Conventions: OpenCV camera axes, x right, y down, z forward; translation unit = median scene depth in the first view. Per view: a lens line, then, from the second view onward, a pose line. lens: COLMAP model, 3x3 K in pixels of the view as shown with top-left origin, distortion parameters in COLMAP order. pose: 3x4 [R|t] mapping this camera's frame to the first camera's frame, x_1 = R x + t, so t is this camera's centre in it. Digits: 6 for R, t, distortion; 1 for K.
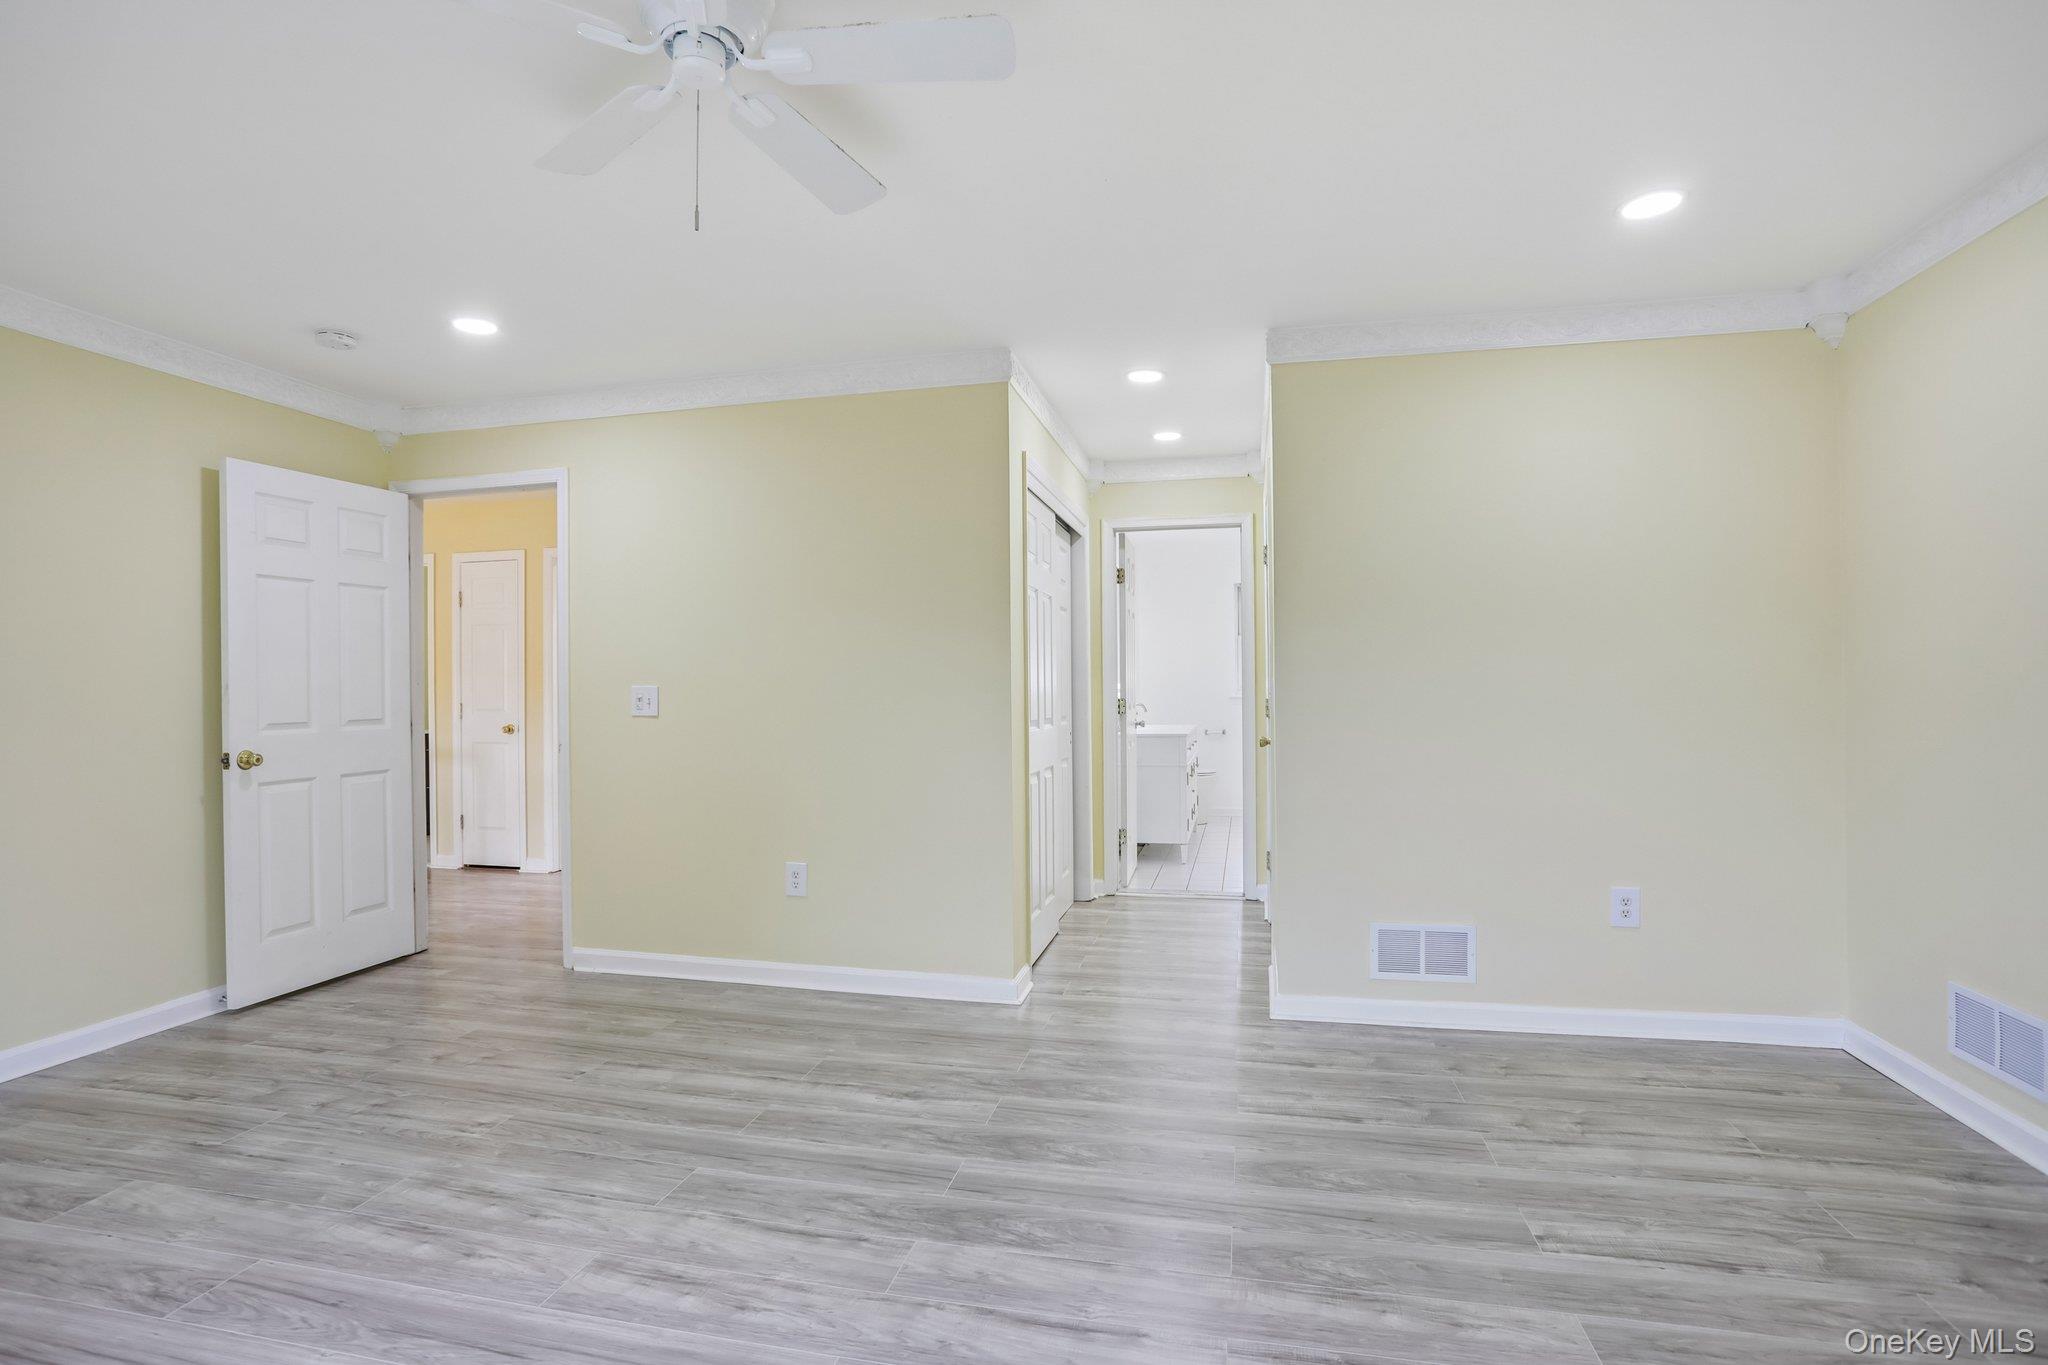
lens RADIAL K [[998.7, 0, 1009.4], [0, 998.7, 681.6], [0, 0, 1]] dist [-0.059244, 0.025474]
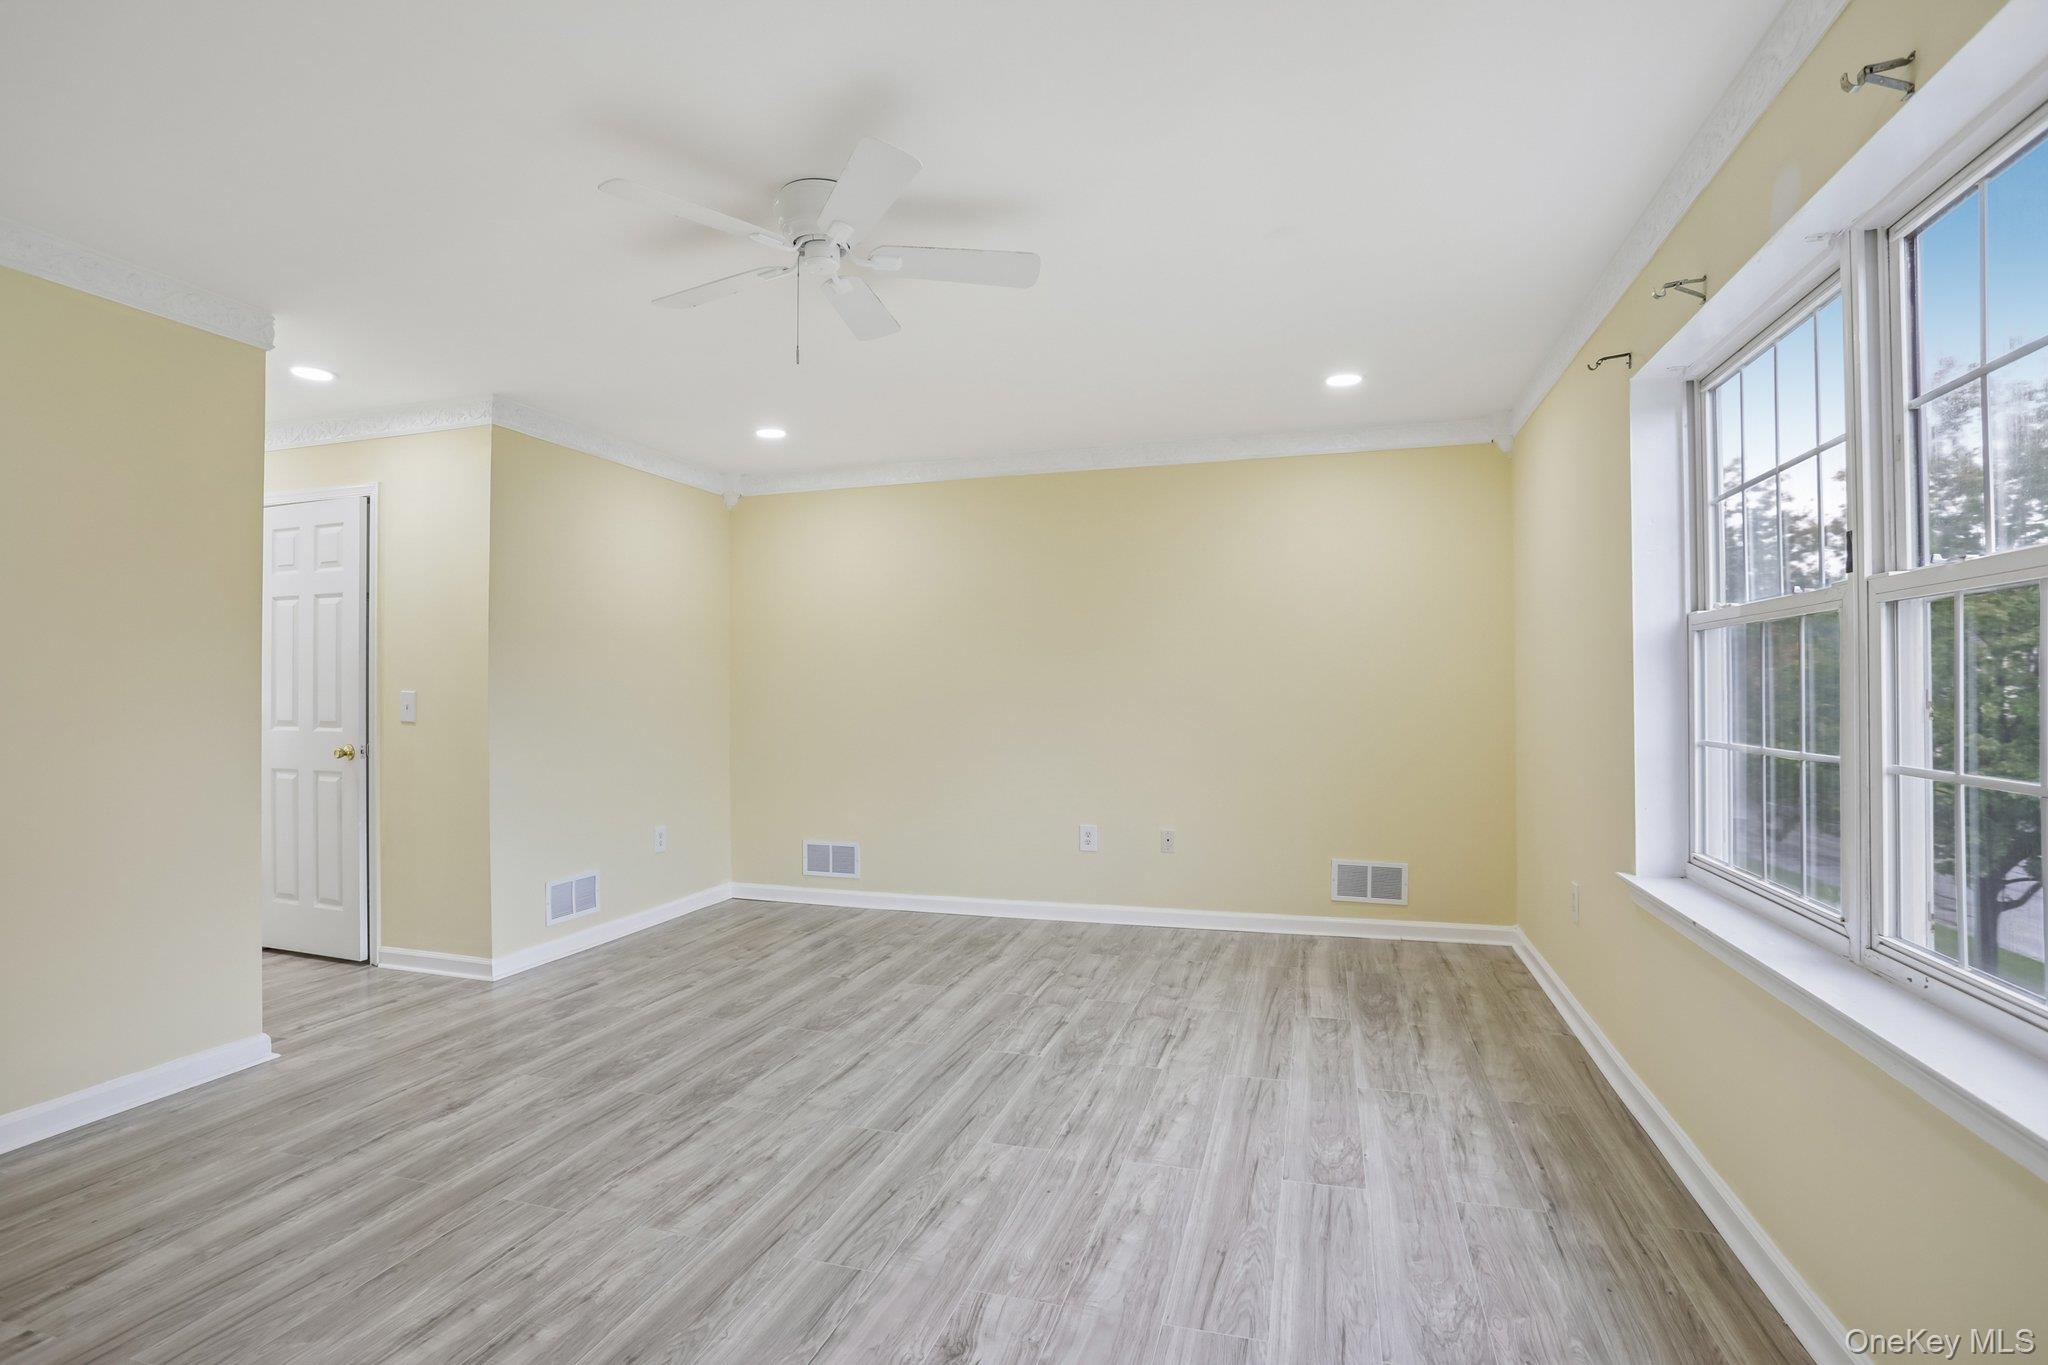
lens RADIAL K [[998.7, 0, 1007.7], [0, 998.7, 679.0], [0, 0, 1]] dist [-0.059244, 0.025474]
pose [[0.076784, 0.022991, 0.996783, -0.965902], [0.003164, 0.999723, -0.023302, 0.014005], [-0.997043, 0.004943, 0.076690, 0.346087]]
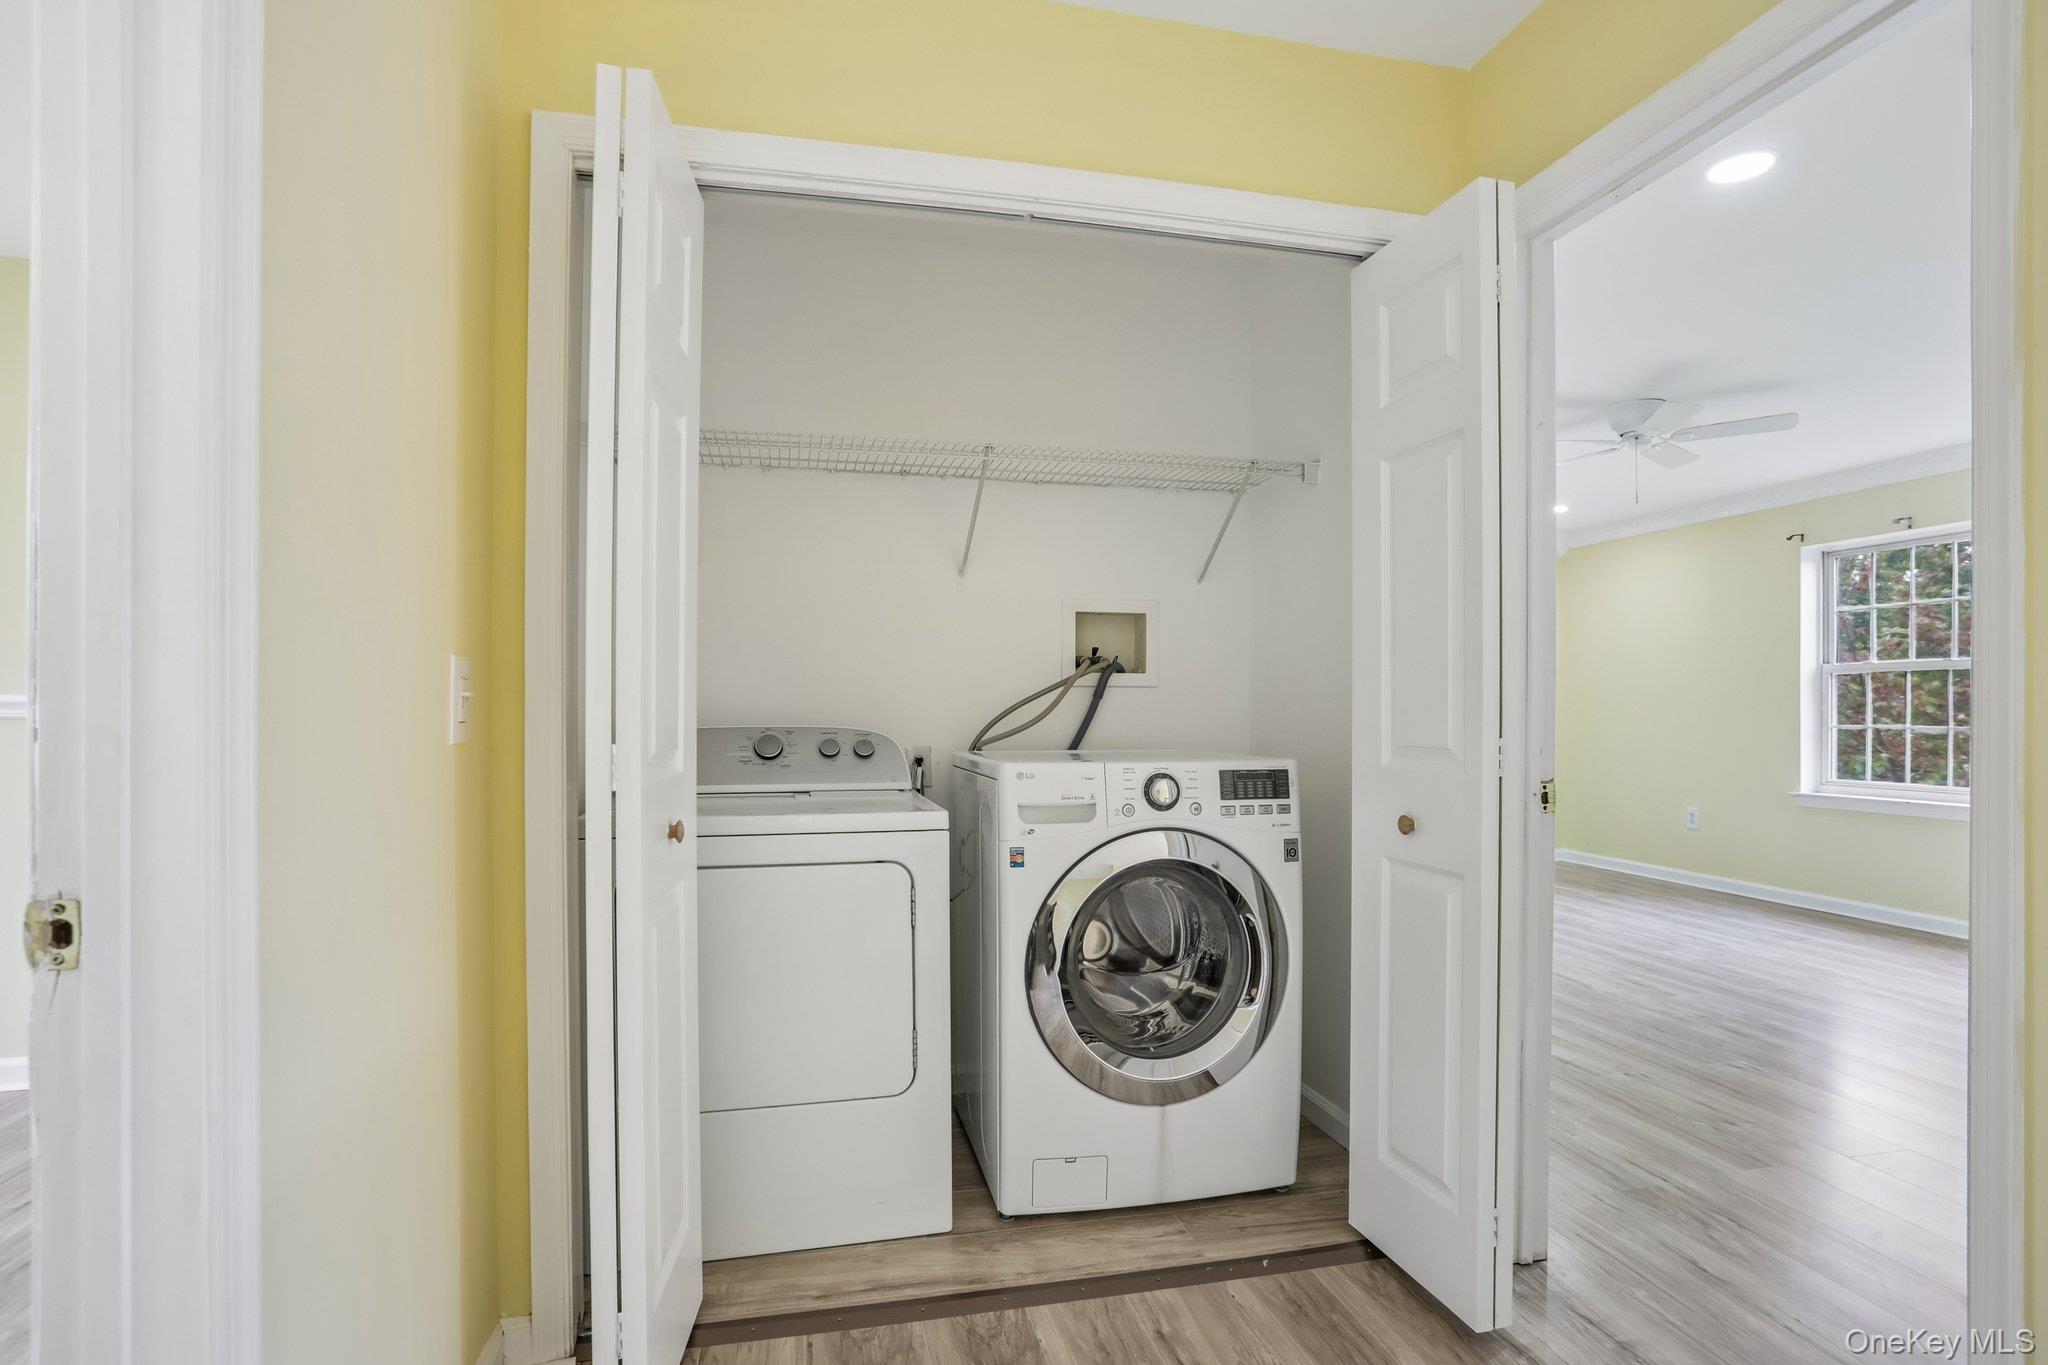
lens RADIAL K [[998.7, 0, 1015.0], [0, 998.7, 707.5], [0, 0, 1]] dist [-0.059244, 0.025474]
pose [[-0.426534, 0.009799, 0.904419, -1.045349], [-0.002904, 0.999921, -0.012204, 0.039495], [-0.904467, -0.007832, -0.426472, 1.943585]]
